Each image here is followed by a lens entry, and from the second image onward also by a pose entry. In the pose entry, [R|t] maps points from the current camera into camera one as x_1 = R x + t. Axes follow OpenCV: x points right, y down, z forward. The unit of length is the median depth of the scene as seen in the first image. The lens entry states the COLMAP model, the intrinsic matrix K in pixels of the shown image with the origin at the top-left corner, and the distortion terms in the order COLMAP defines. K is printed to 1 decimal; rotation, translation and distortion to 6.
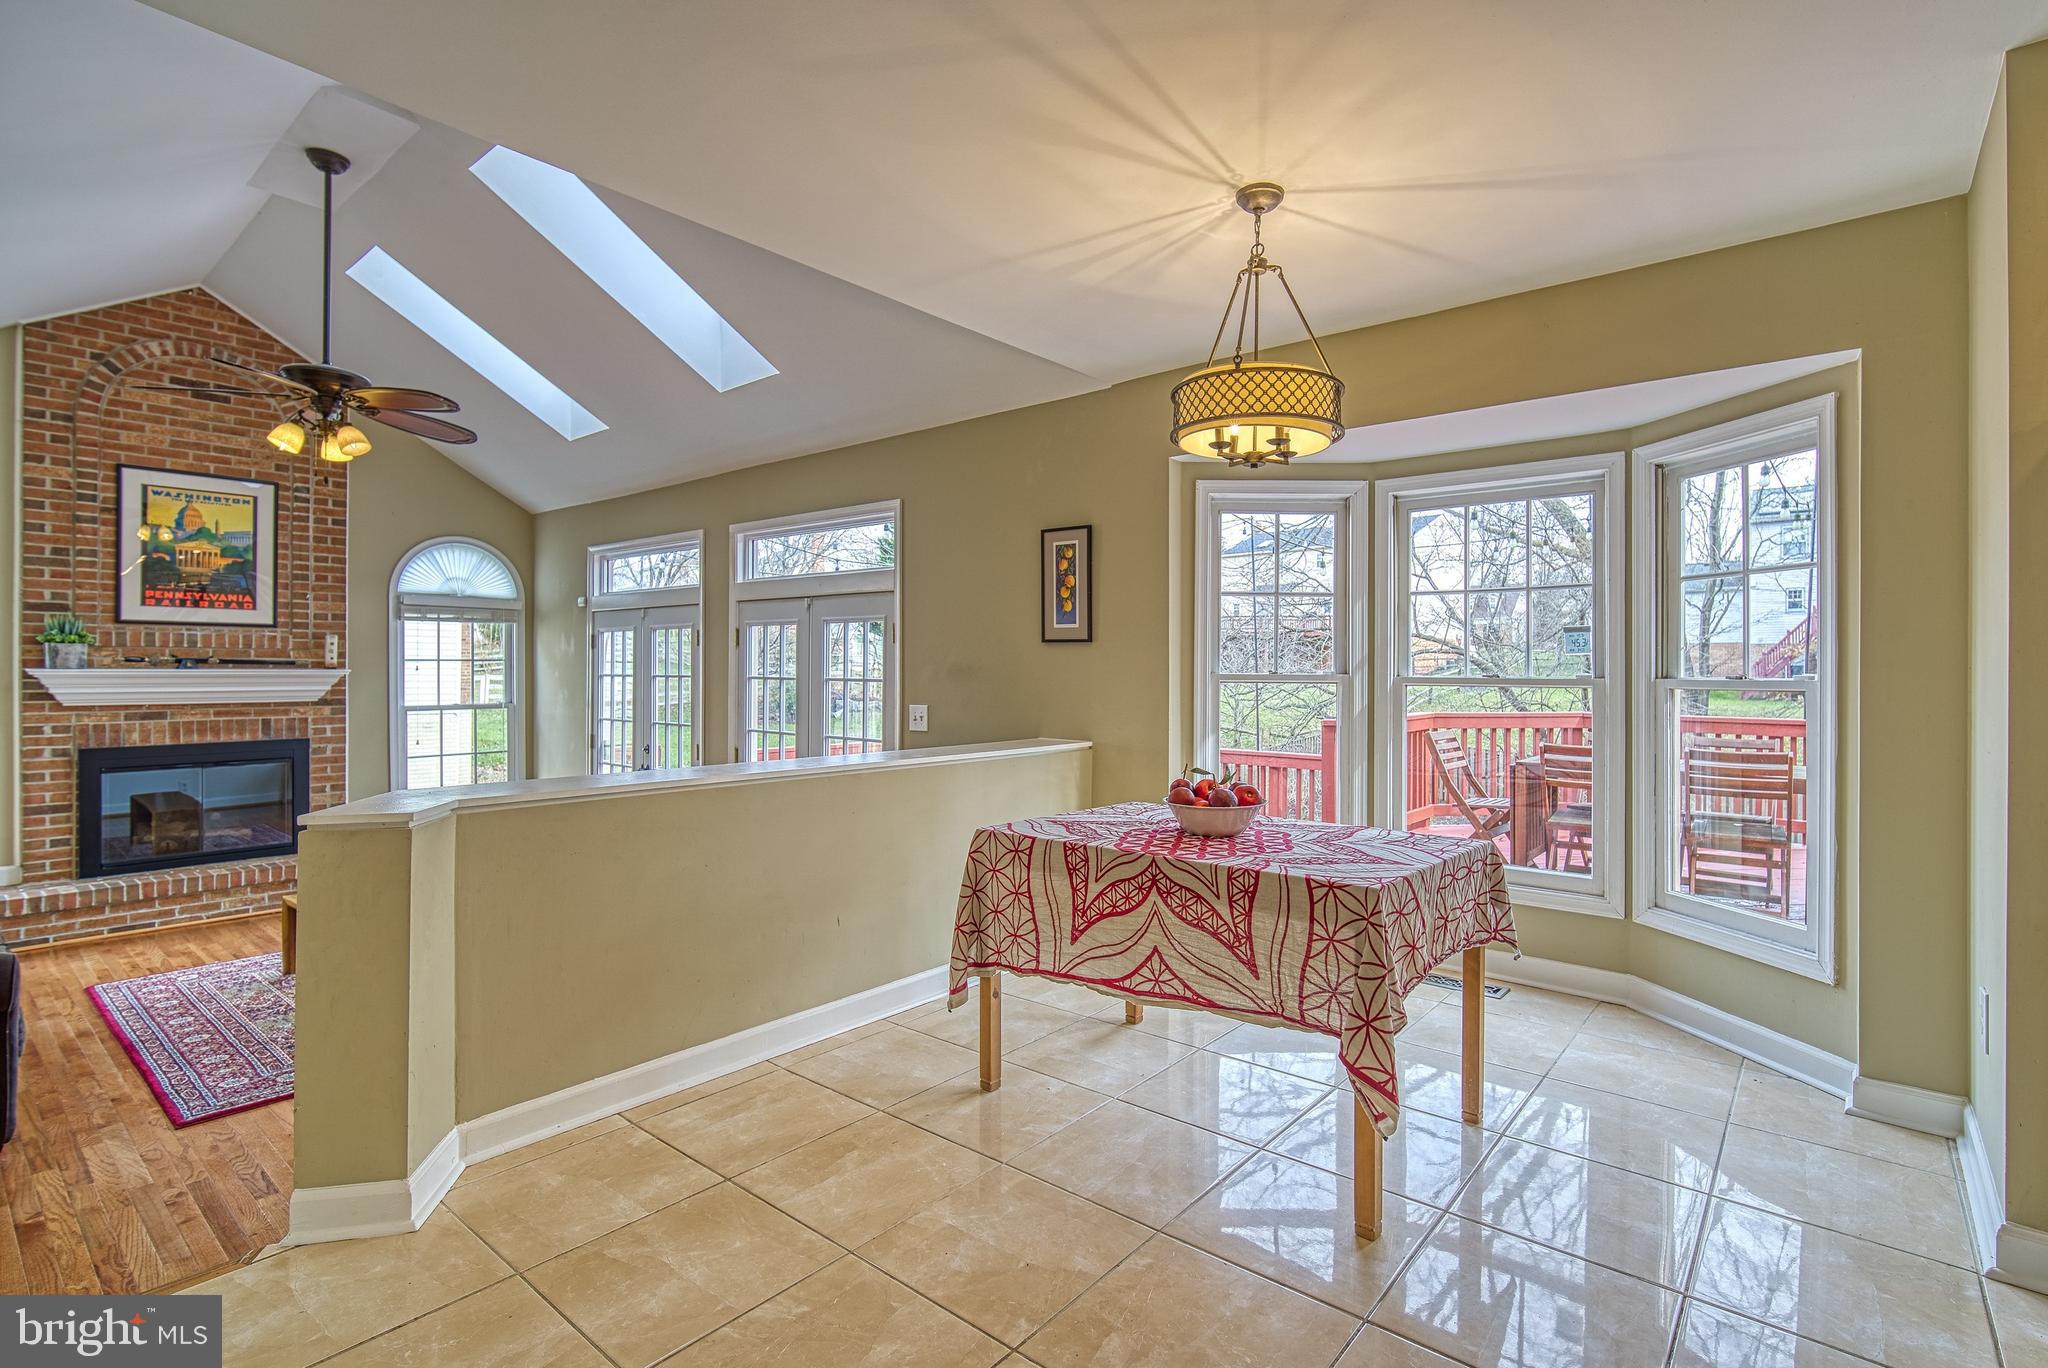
lens RADIAL K [[889.4, 0, 1014.7], [0, 889.4, 678.9], [0, 0, 1]] dist [-0.014757, 0.002260]
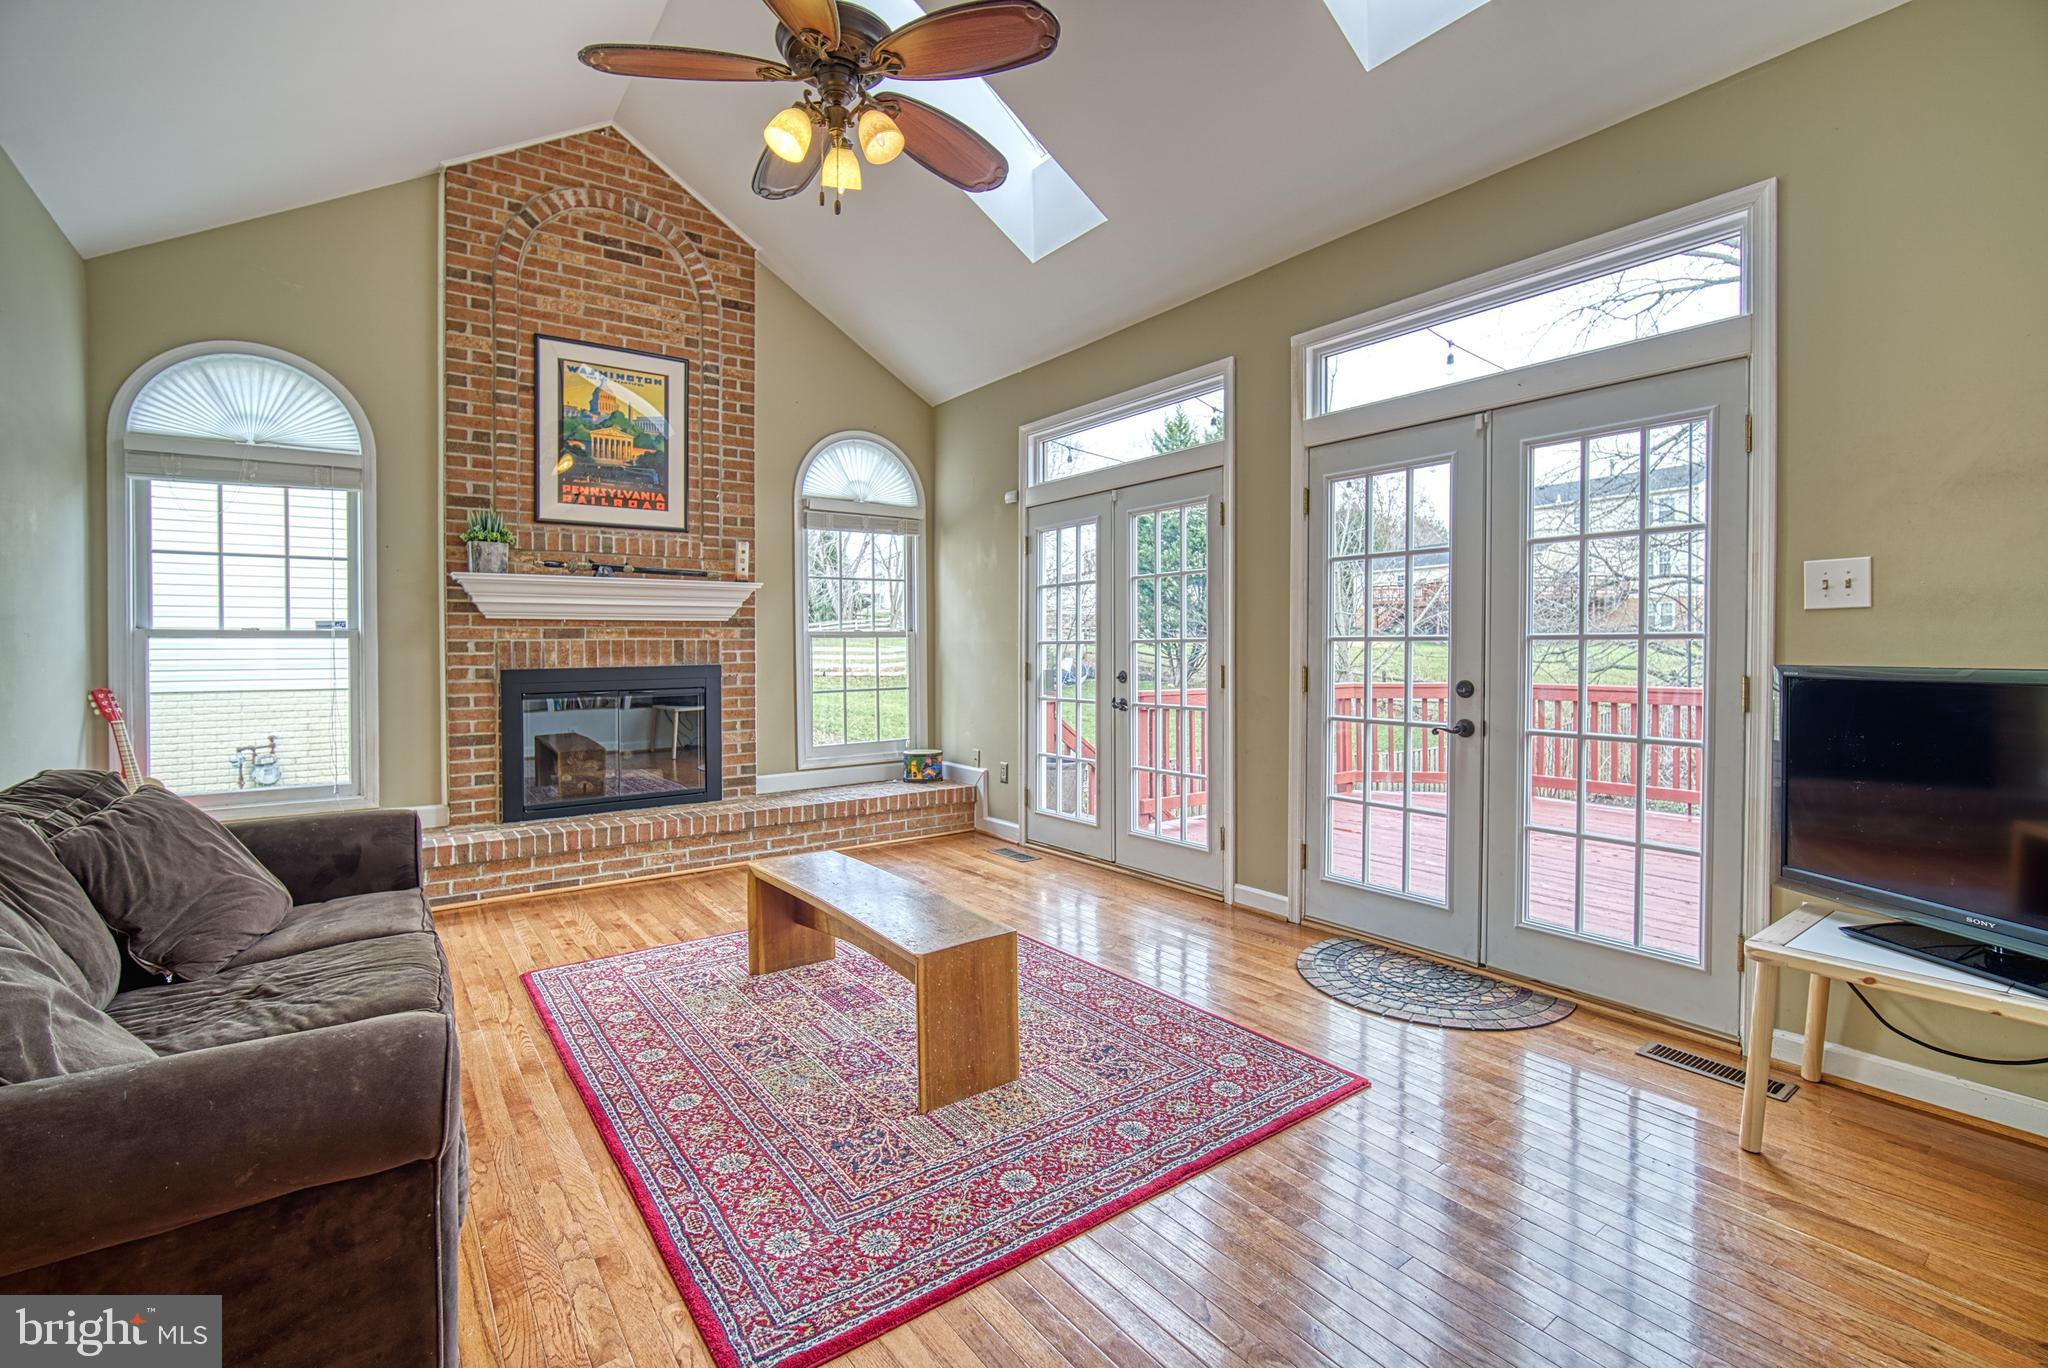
lens RADIAL K [[856.4, 0, 1003.9], [0, 856.4, 654.1], [0, 0, 1]] dist [-0.016963, 0.000141]
pose [[0.964936, -0.008116, -0.262359, -0.371332], [0.009264, 0.999952, 0.003141, 0.064874], [0.262321, -0.005461, 0.964965, 0.324062]]
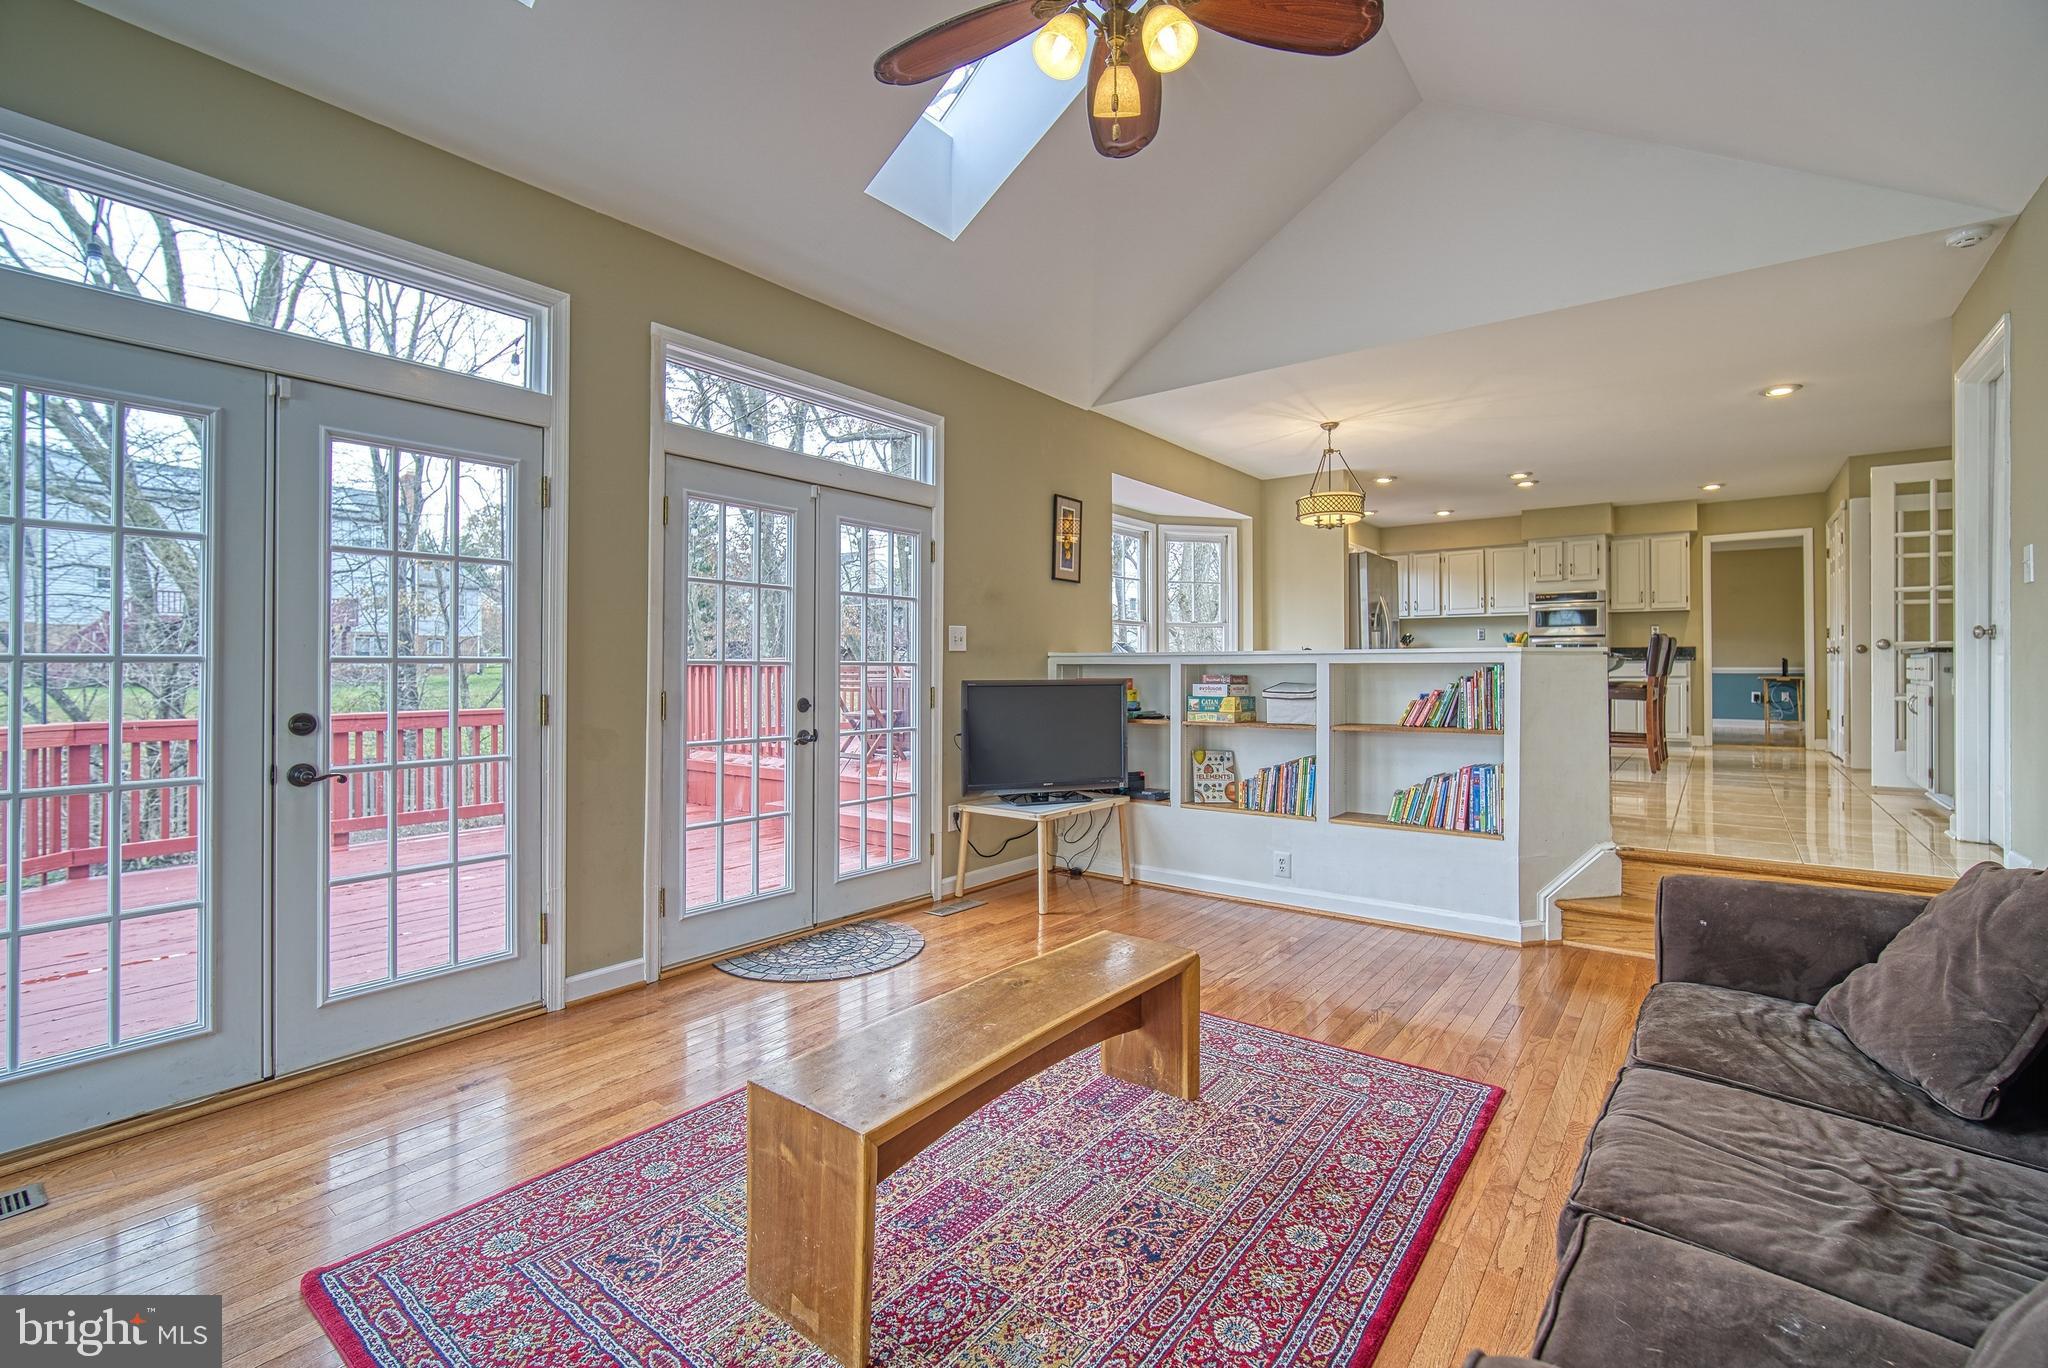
lens RADIAL K [[889.4, 0, 1032.9], [0, 889.4, 662.2], [0, 0, 1]] dist [-0.014757, 0.002260]
pose [[-0.001468, 0.000351, 0.999999, -0.932674], [0.003544, 0.999994, -0.000345, 0.058976], [-0.999993, 0.003544, -0.001469, 0.755158]]
